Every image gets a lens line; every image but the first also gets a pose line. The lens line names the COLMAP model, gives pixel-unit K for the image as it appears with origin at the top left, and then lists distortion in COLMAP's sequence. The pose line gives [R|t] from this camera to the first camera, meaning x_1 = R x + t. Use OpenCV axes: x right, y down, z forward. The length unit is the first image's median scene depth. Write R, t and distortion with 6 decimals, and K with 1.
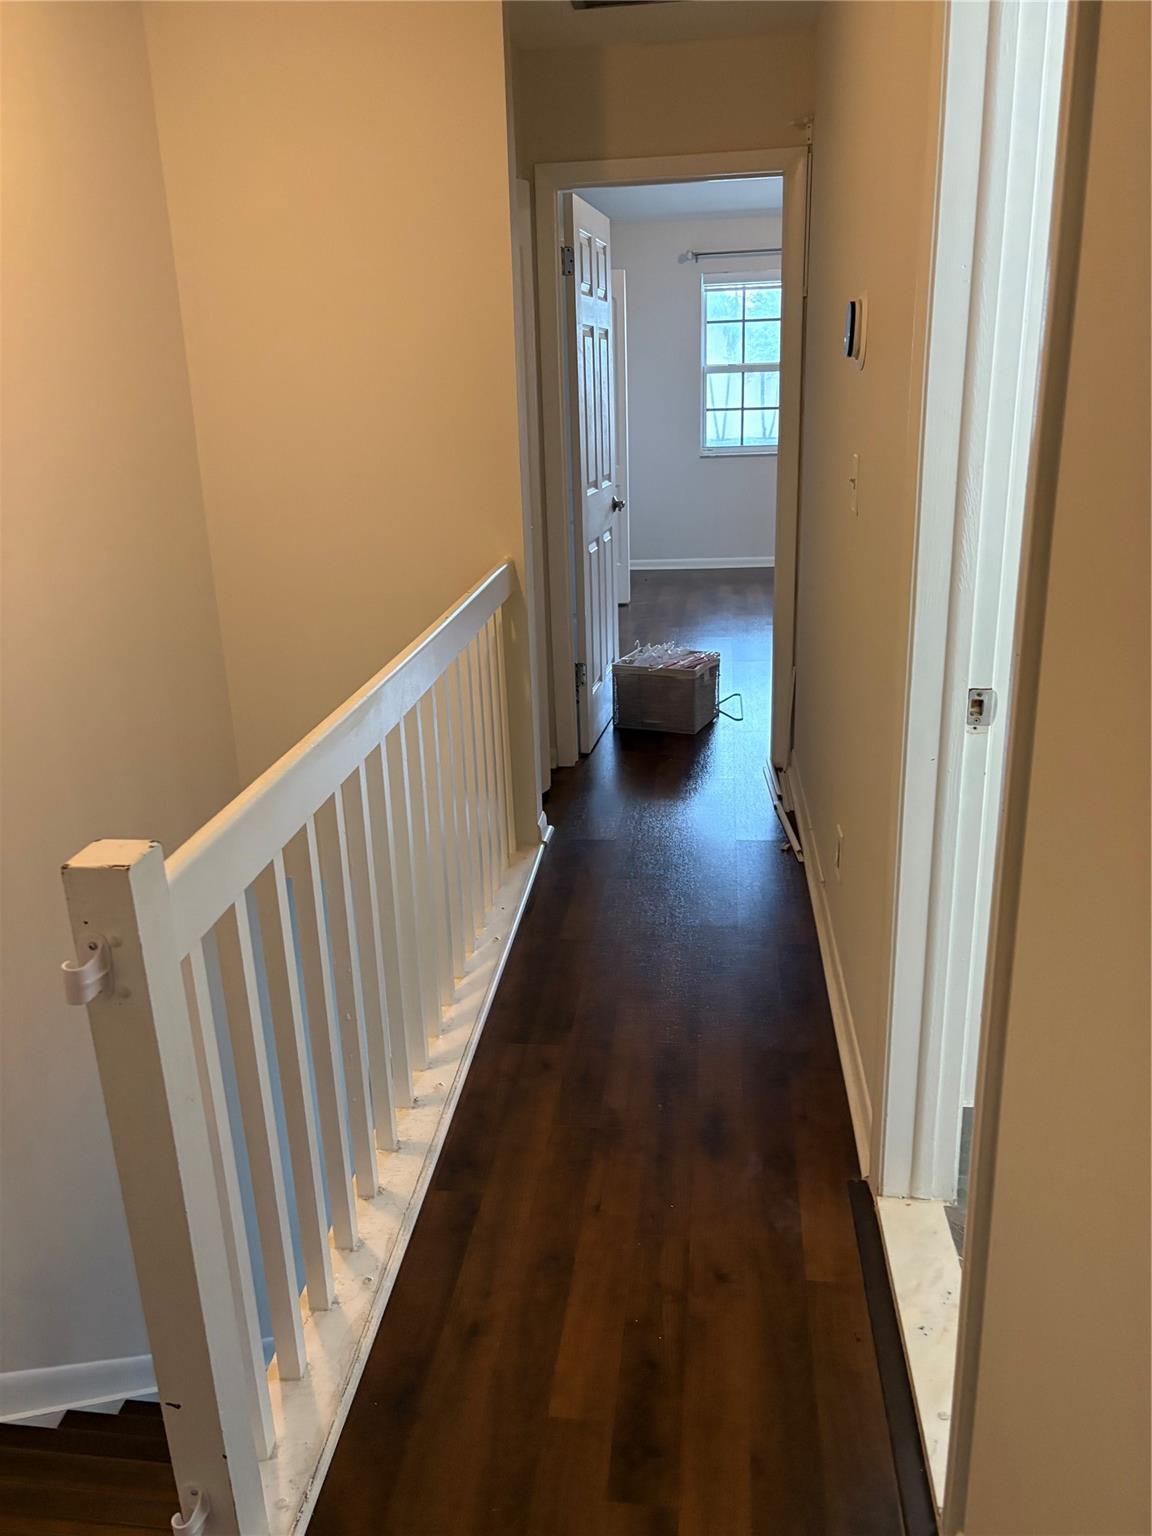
lens RADIAL K [[1162.5, 0, 576.0], [0, 1162.5, 768.0], [0, 0, 1]] dist [0.015167, -0.028080]
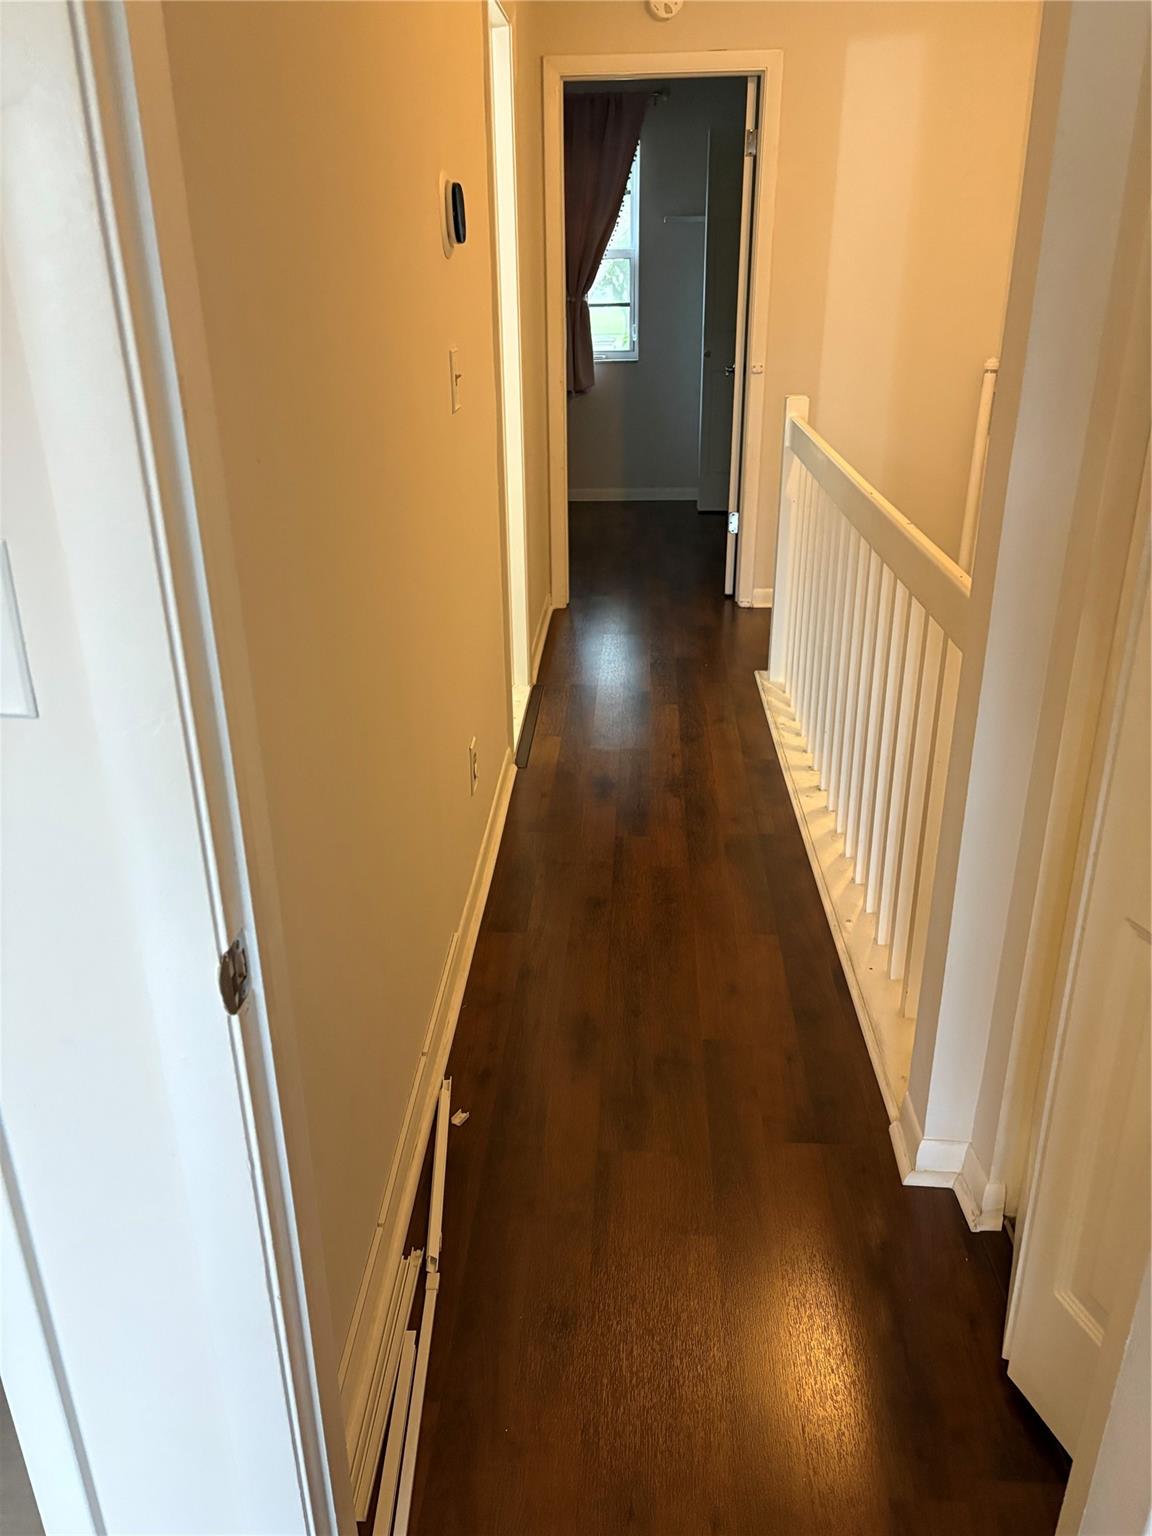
lens RADIAL K [[1162.5, 0, 576.0], [0, 1162.5, 768.0], [0, 0, 1]] dist [0.015167, -0.028080]
pose [[-0.996885, 0.068093, -0.039787, 0.209878], [0.024341, 0.745529, 0.666029, -0.685242], [0.075014, 0.662986, -0.744864, 2.057201]]
